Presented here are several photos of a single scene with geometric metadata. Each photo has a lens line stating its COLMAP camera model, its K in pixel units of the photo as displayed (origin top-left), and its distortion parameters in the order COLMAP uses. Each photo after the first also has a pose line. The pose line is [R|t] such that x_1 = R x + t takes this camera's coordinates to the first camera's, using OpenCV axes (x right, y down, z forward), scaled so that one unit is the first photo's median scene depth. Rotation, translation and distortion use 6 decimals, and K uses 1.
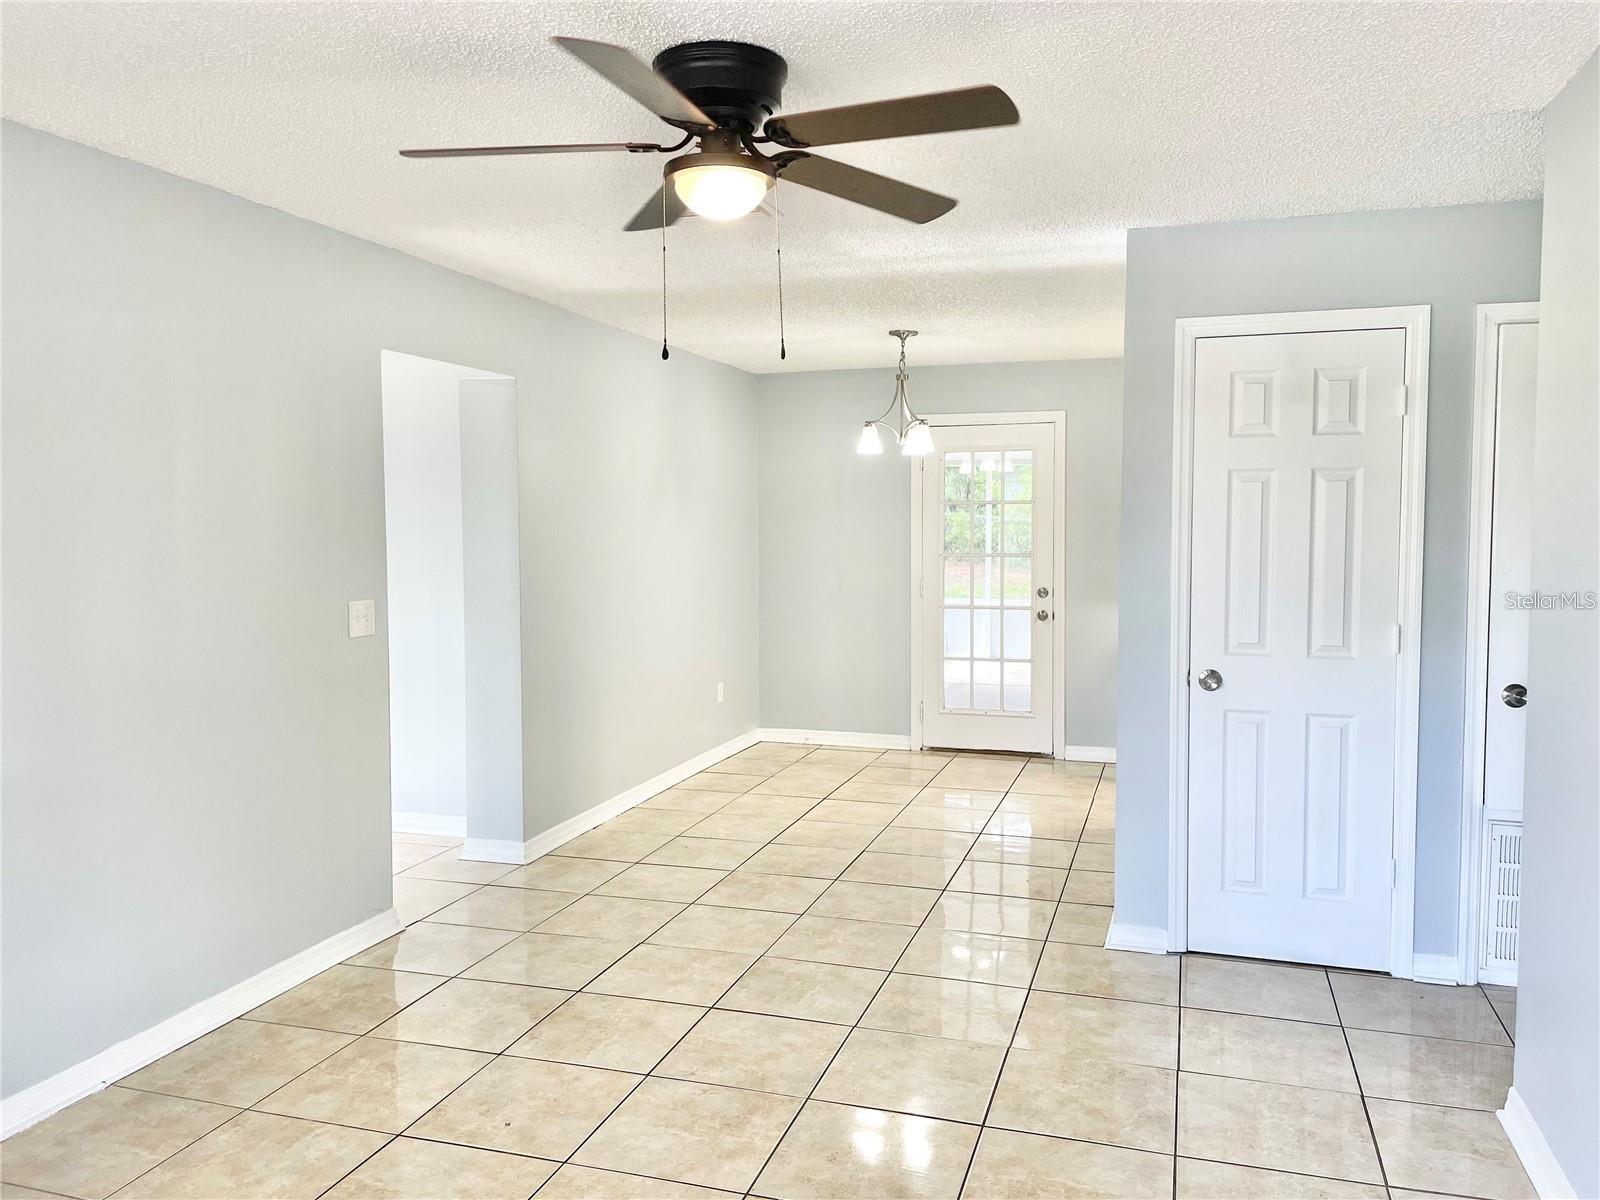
lens RADIAL K [[1207.1, 0, 798.7], [0, 1207.1, 596.4], [0, 0, 1]] dist [0.029567, -0.006531]
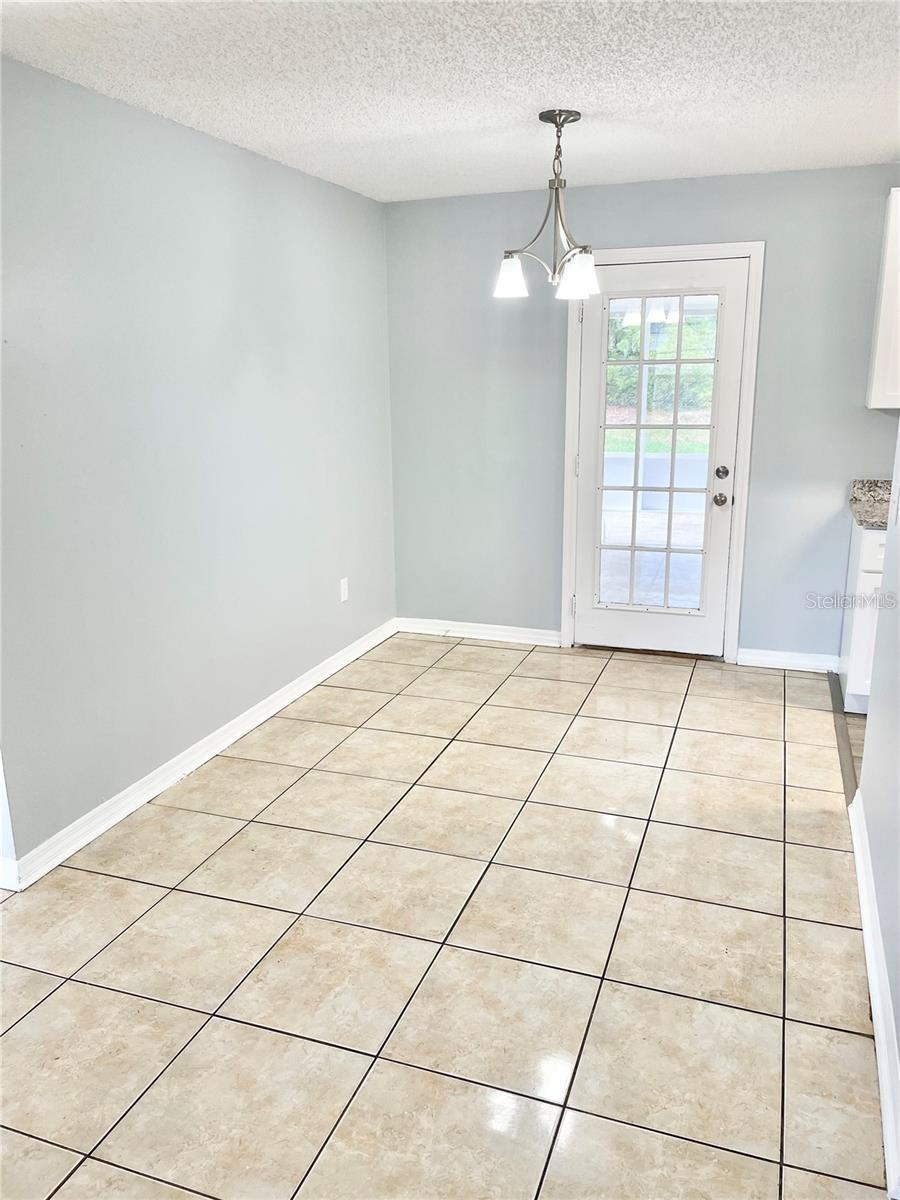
lens RADIAL K [[905.3, 0, 450.3], [0, 905.3, 603.9], [0, 0, 1]] dist [0.029567, -0.006531]
pose [[0.999433, 0.001090, -0.033653, 0.036290], [0.005322, 0.981800, 0.189841, -0.035982], [0.033247, -0.189912, 0.981238, 0.374633]]
